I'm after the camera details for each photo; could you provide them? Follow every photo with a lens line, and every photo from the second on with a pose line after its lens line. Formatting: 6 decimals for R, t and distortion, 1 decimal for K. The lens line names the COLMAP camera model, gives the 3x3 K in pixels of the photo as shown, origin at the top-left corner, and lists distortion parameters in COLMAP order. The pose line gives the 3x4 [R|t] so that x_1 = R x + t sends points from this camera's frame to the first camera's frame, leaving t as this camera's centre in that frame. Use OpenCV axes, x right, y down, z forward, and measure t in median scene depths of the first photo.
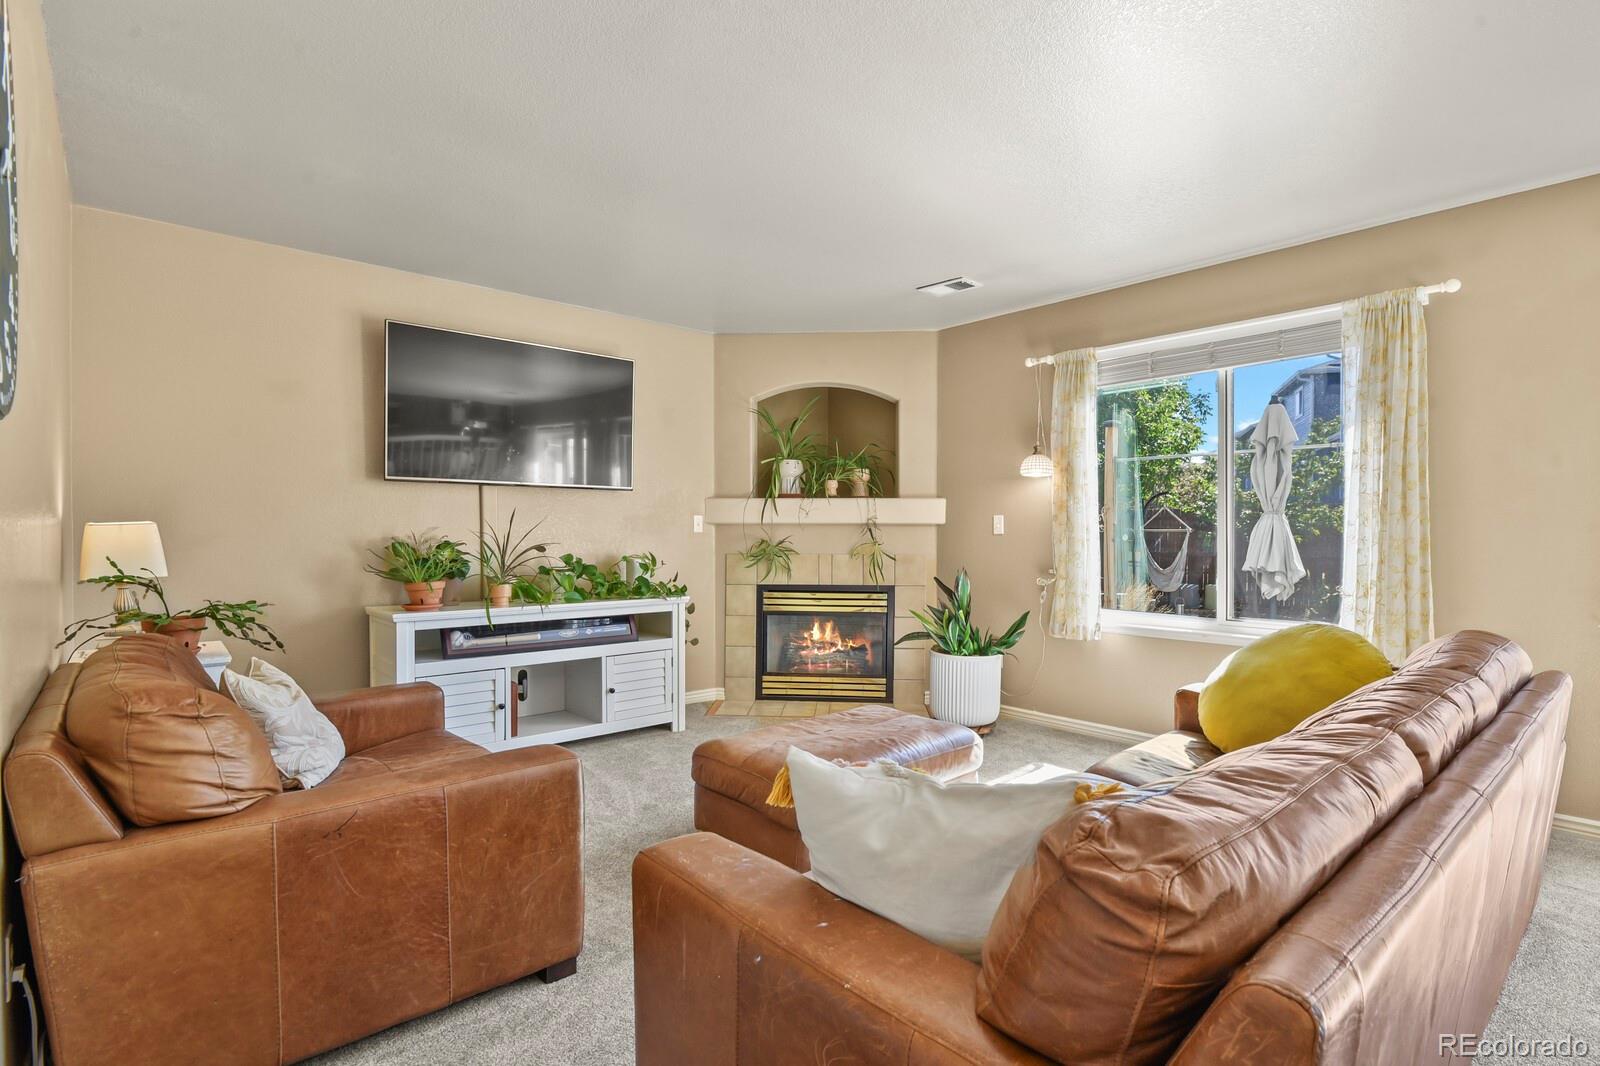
lens RADIAL K [[777.1, 0, 805.6], [0, 777.1, 534.0], [0, 0, 1]] dist [-0.004189, -0.006614]
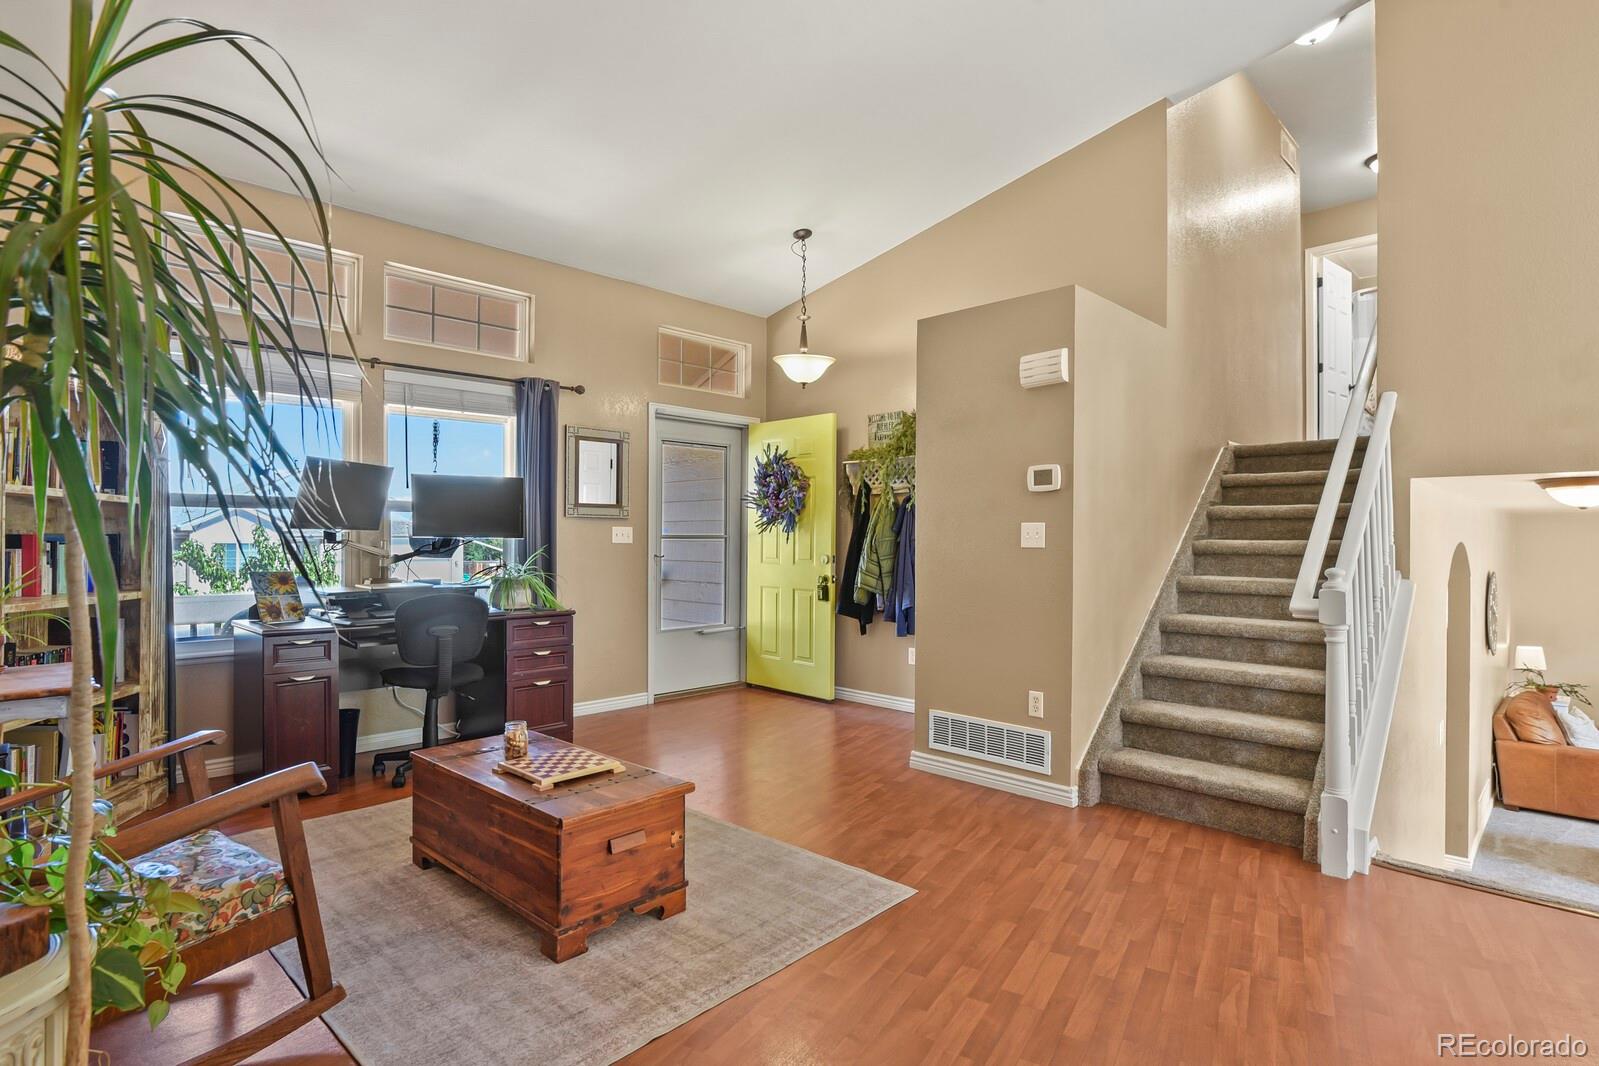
lens RADIAL K [[776.6, 0, 816.3], [0, 776.6, 546.9], [0, 0, 1]] dist [-0.004189, -0.006614]
pose [[0.057240, 0.003295, -0.998355, 1.201871], [-0.003361, 0.999990, 0.003107, -0.263323], [0.998355, 0.003178, 0.057251, -1.196242]]
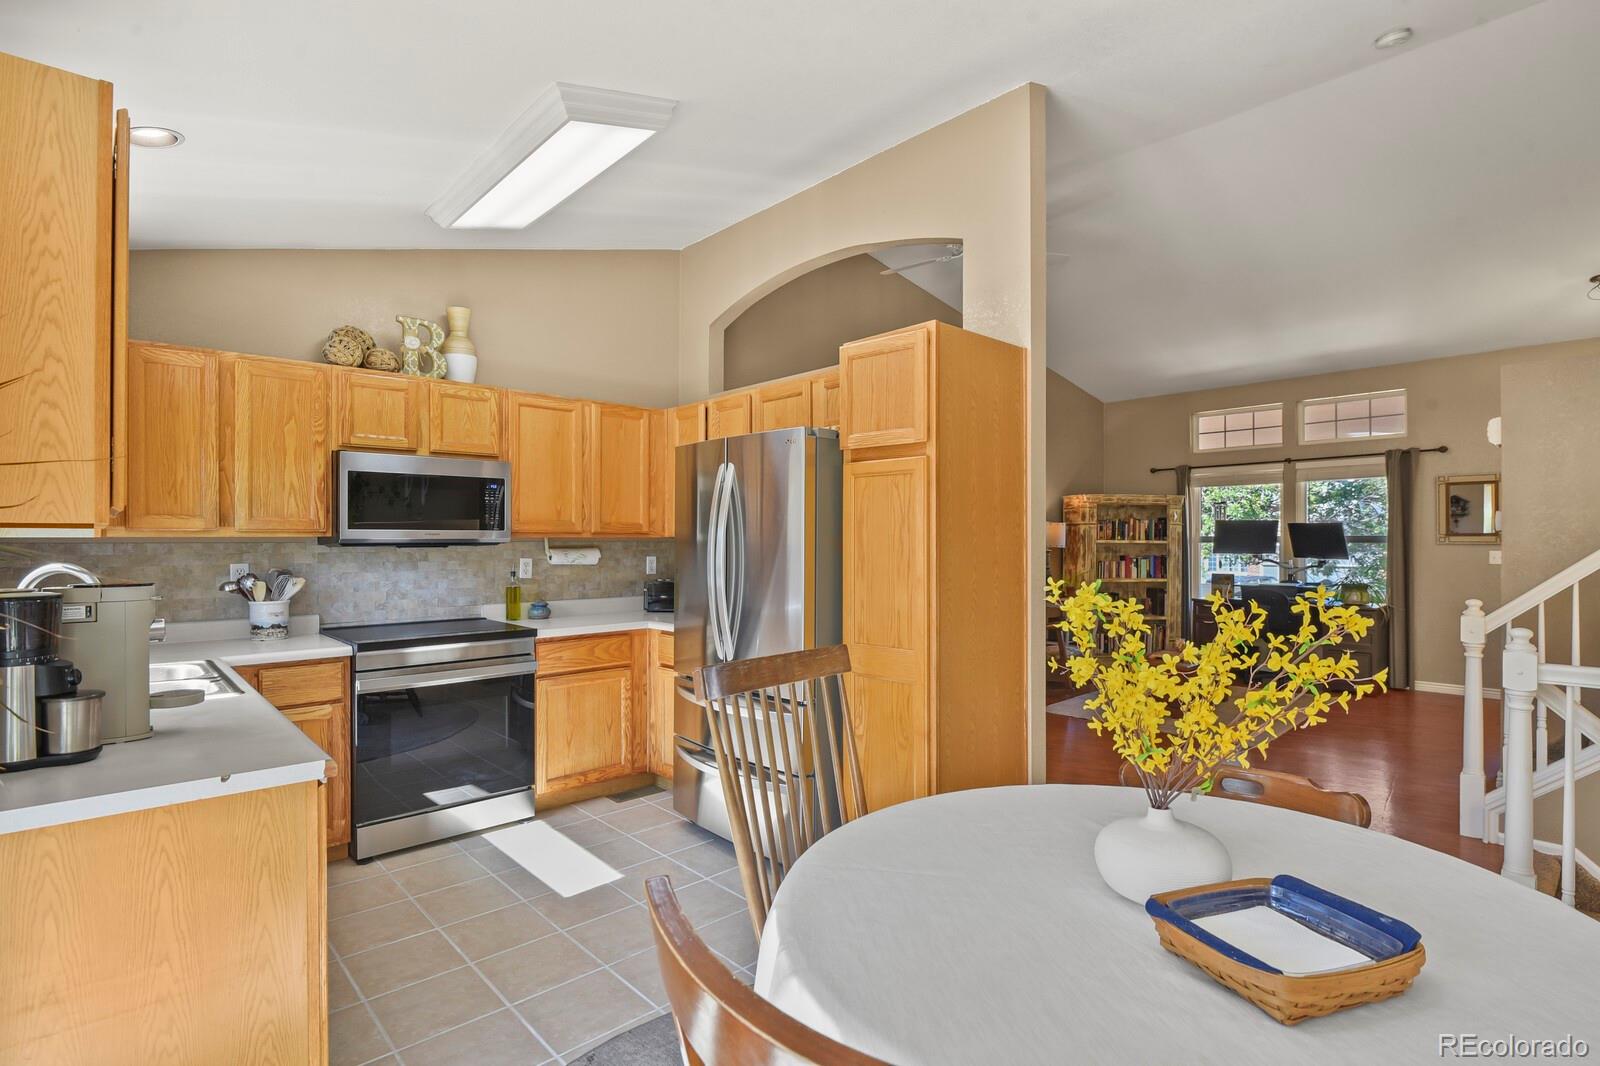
lens RADIAL K [[777.1, 0, 802.9], [0, 777.1, 538.6], [0, 0, 1]] dist [-0.004189, -0.006614]
pose [[-0.999957, -0.002014, -0.009030, 1.324475], [-0.002040, 0.999994, 0.002877, -0.323357], [0.009025, 0.002896, -0.999955, 0.206394]]
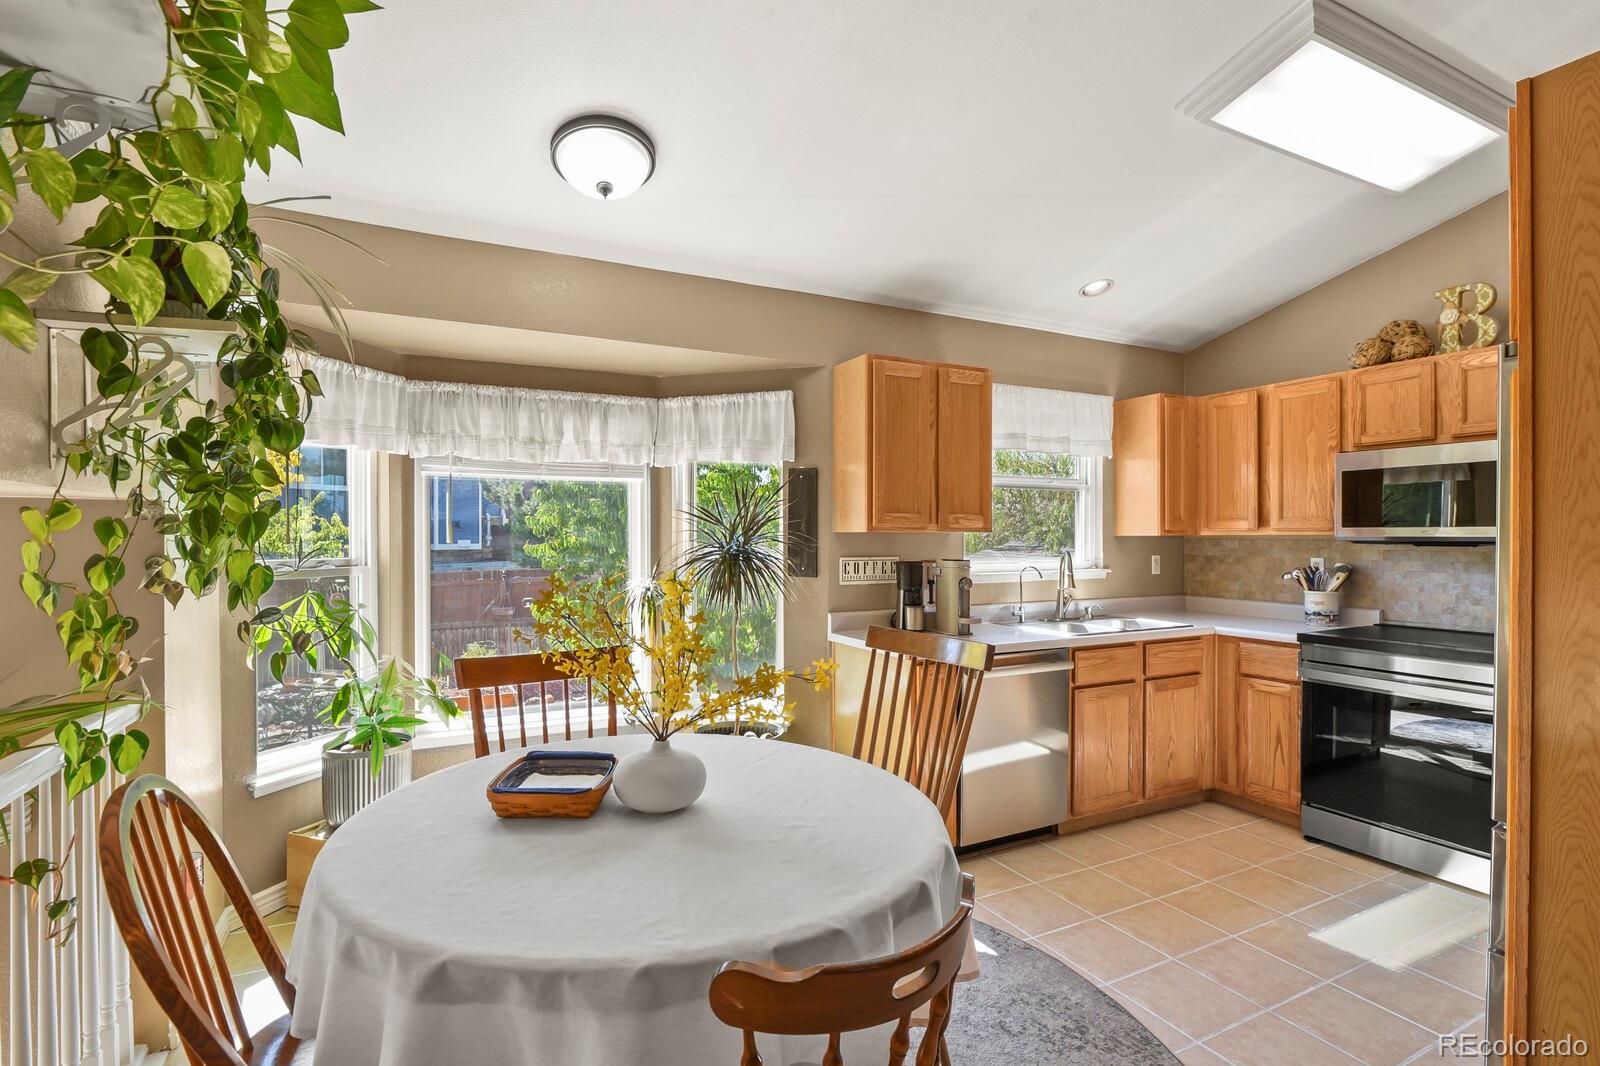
lens RADIAL K [[777.1, 0, 800.6], [0, 777.1, 539.7], [0, 0, 1]] dist [-0.004189, -0.006614]
pose [[0.260585, -0.008625, 0.965412, 0.777828], [0.005777, 0.999956, 0.007374, -0.326410], [-0.965434, 0.003655, 0.260624, -0.300083]]
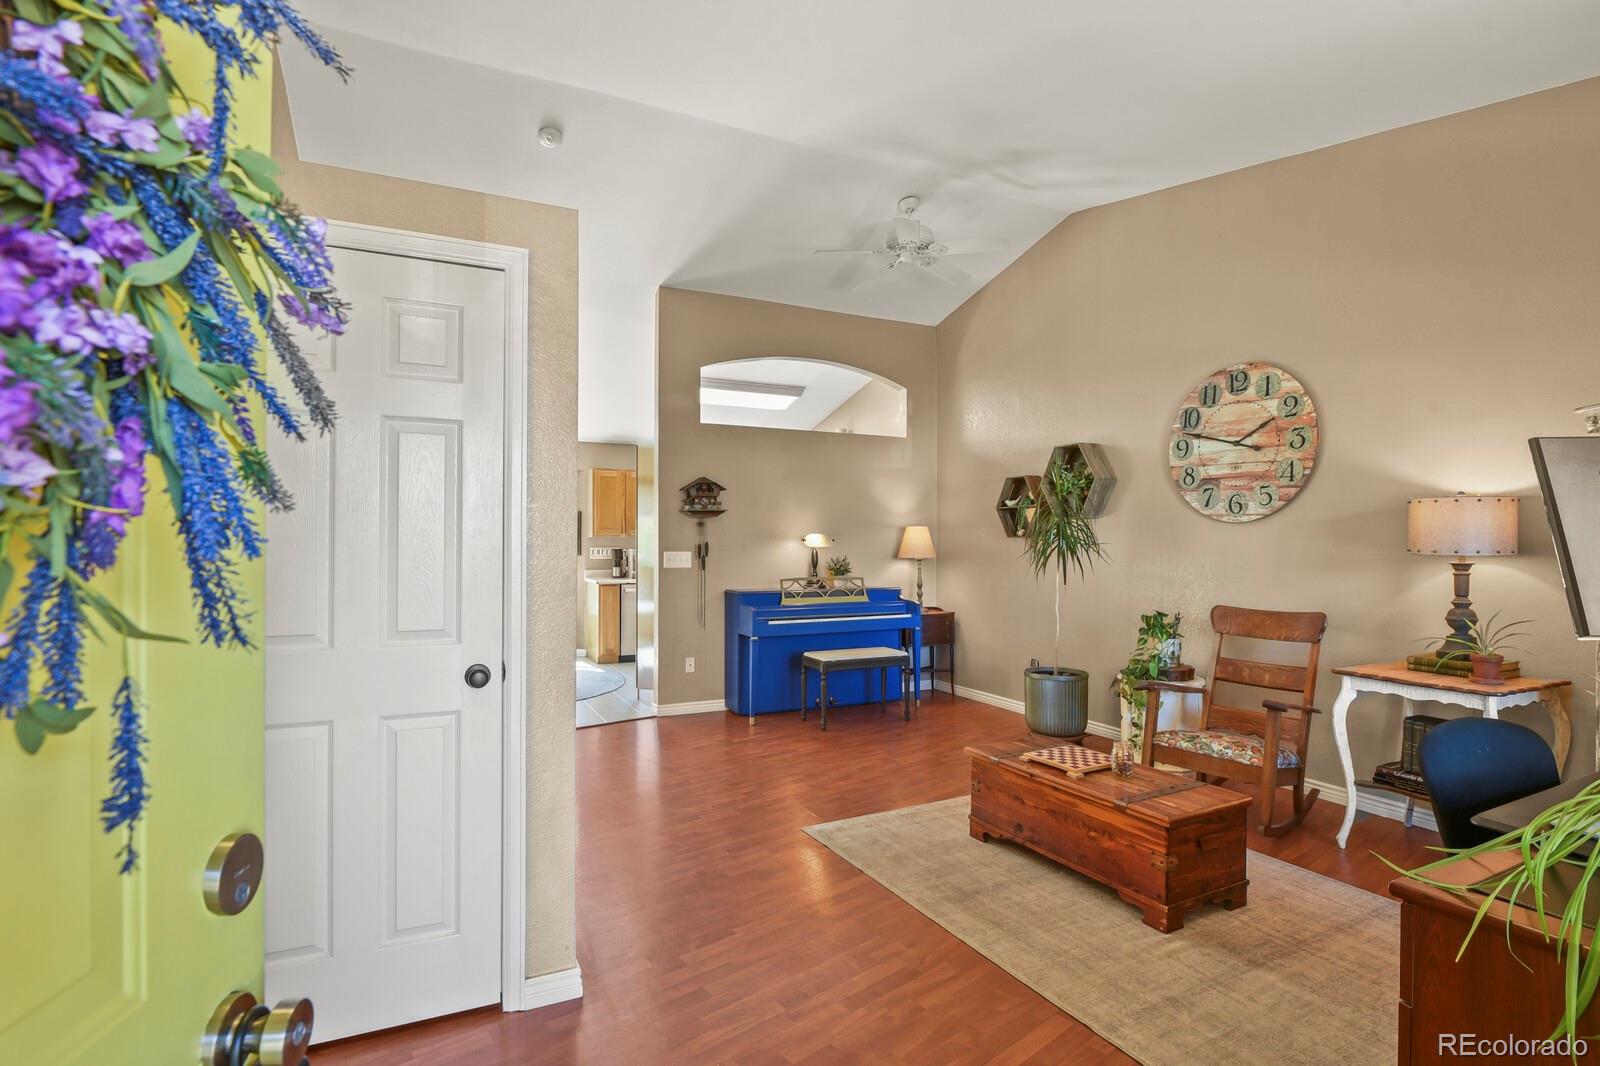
lens RADIAL K [[777.1, 0, 805.4], [0, 777.1, 544.6], [0, 0, 1]] dist [-0.004189, -0.006614]
pose [[0.275248, 0.000928, 0.961373, -0.353830], [-0.001954, 0.999998, -0.000406, -0.306209], [-0.961371, -0.001767, 0.275249, -1.354865]]
